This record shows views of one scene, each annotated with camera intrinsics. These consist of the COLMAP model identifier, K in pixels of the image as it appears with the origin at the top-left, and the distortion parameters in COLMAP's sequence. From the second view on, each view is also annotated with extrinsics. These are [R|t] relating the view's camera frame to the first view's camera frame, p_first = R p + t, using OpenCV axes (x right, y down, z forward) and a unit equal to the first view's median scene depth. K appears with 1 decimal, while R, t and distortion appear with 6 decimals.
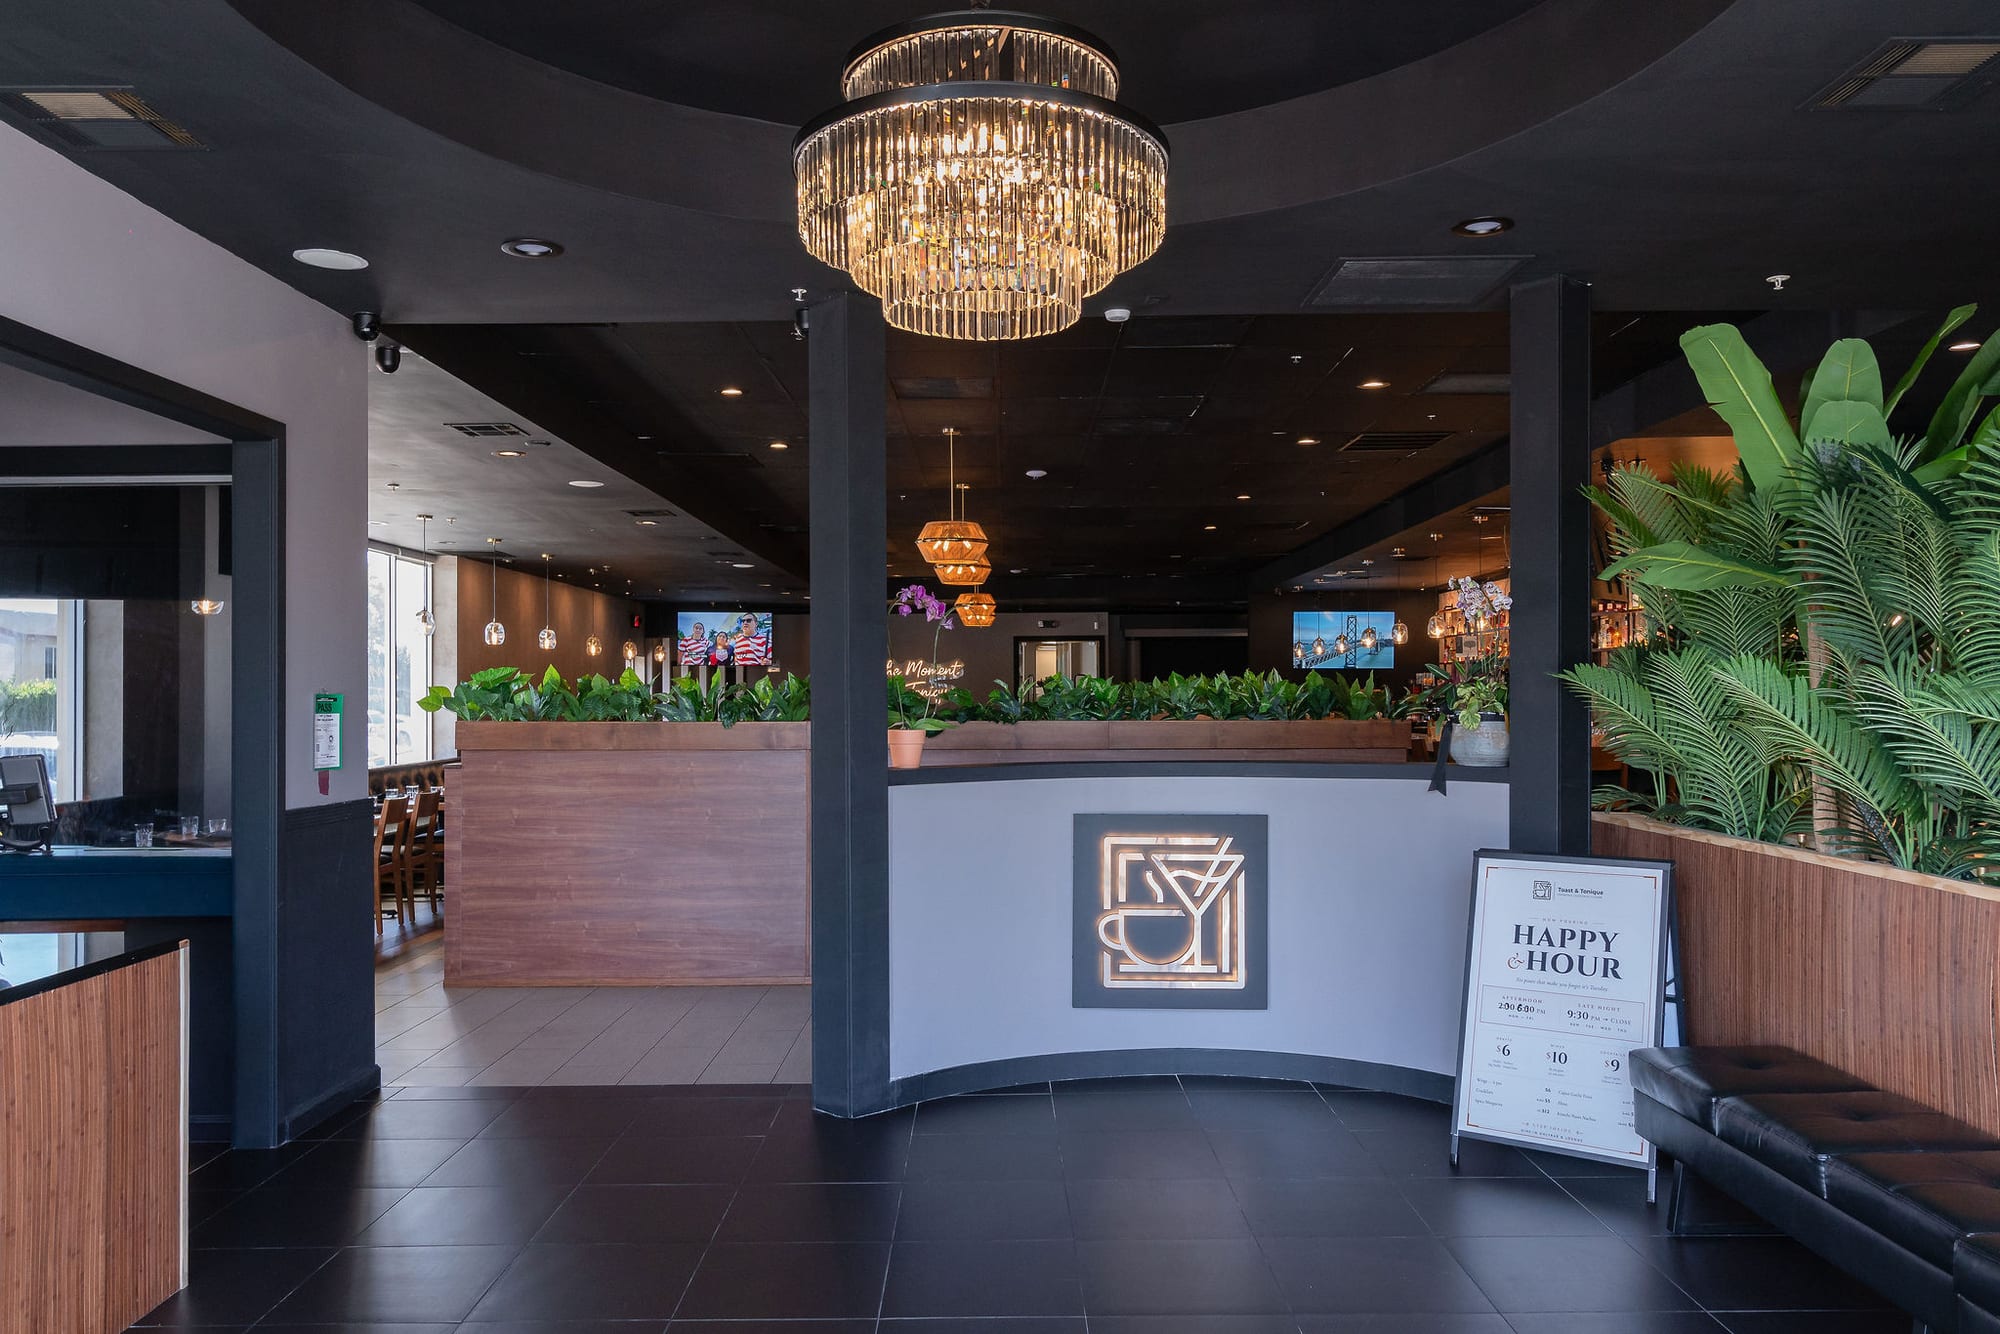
lens RADIAL K [[1546.0, 0, 1013.3], [0, 1546.0, 683.2], [0, 0, 1]] dist [-0.011232, 0.025707]
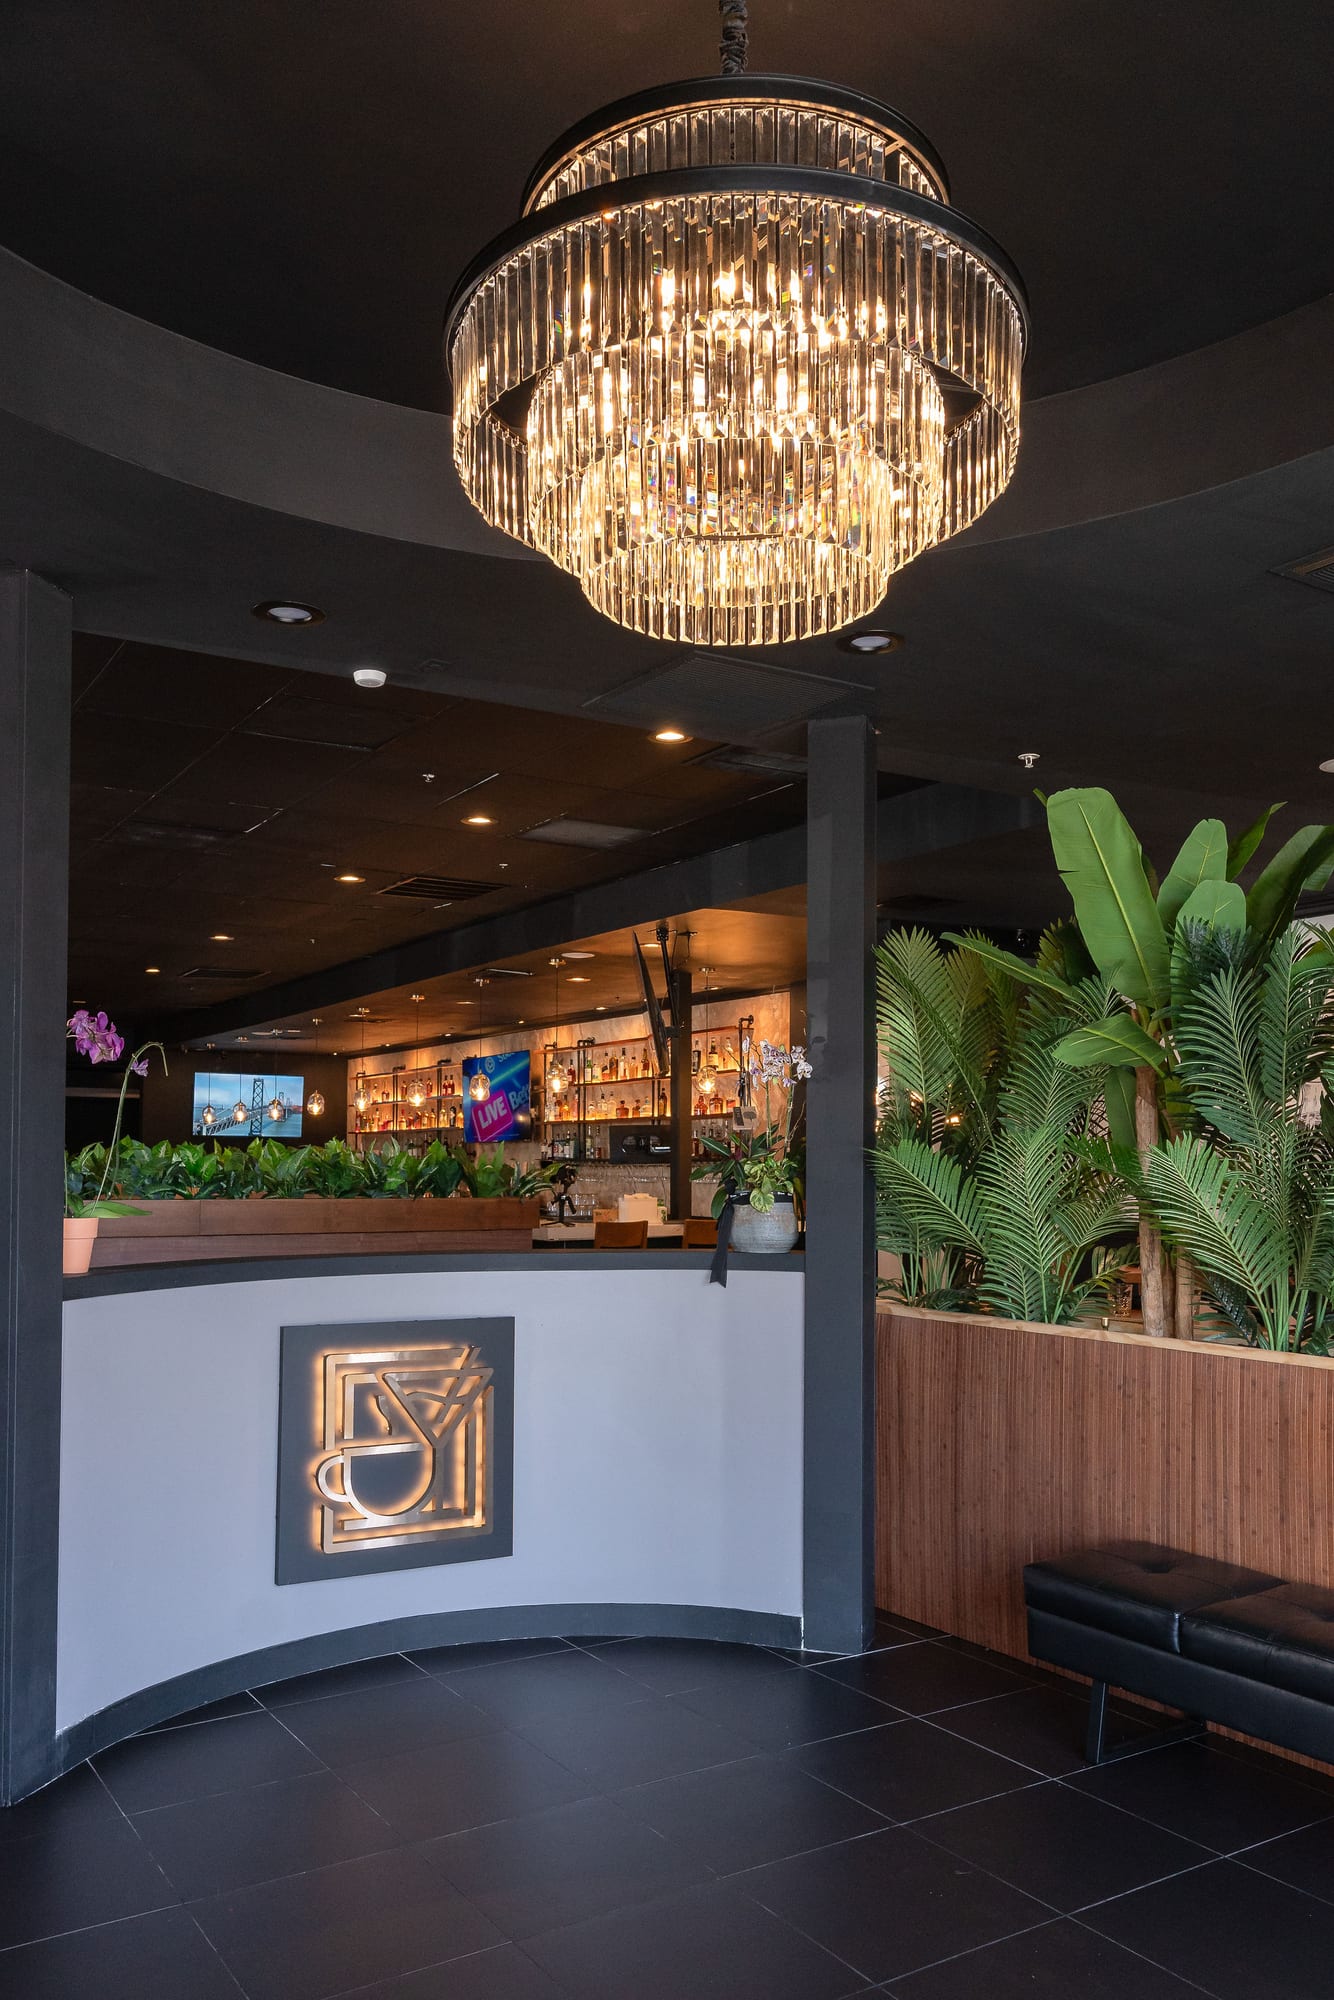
lens RADIAL K [[1546.0, 0, 695.6], [0, 1546.0, 1131.1], [0, 0, 1]] dist [-0.011232, 0.025707]
pose [[0.843057, 0.019683, 0.537463, -0.152190], [-0.012660, 0.999779, -0.016756, -0.000737], [-0.537675, 0.007323, 0.843121, 0.194982]]
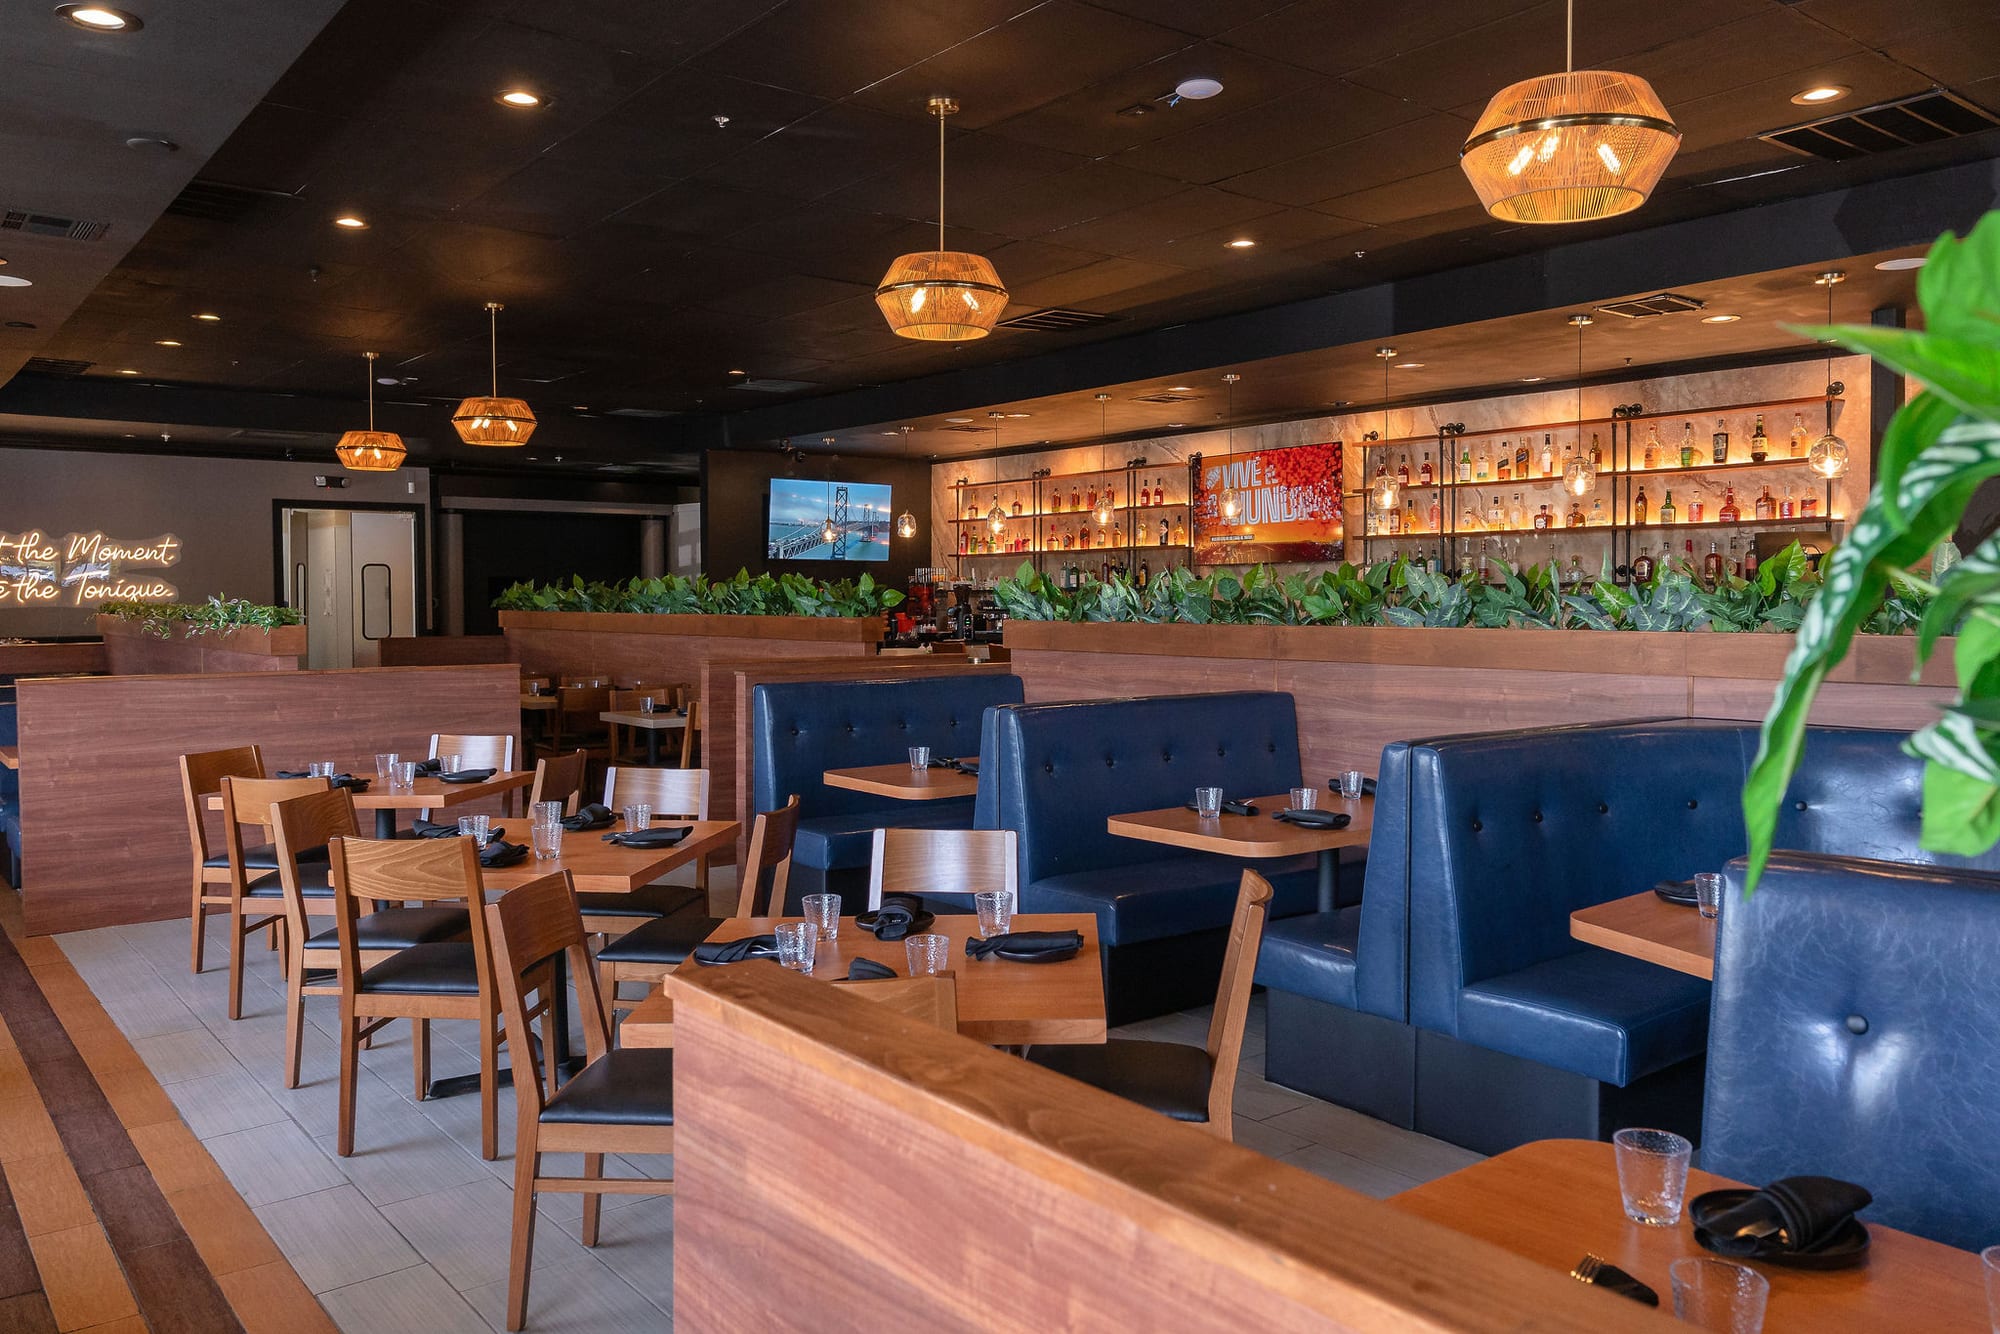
lens RADIAL K [[1546.0, 0, 1013.4], [0, 1546.0, 655.3], [0, 0, 1]] dist [-0.011232, 0.025707]
pose [[0.778543, -0.019248, 0.627296, -0.452954], [-0.006997, 0.999201, 0.039344, 0.014638], [-0.627552, -0.035021, 0.777786, 1.009081]]
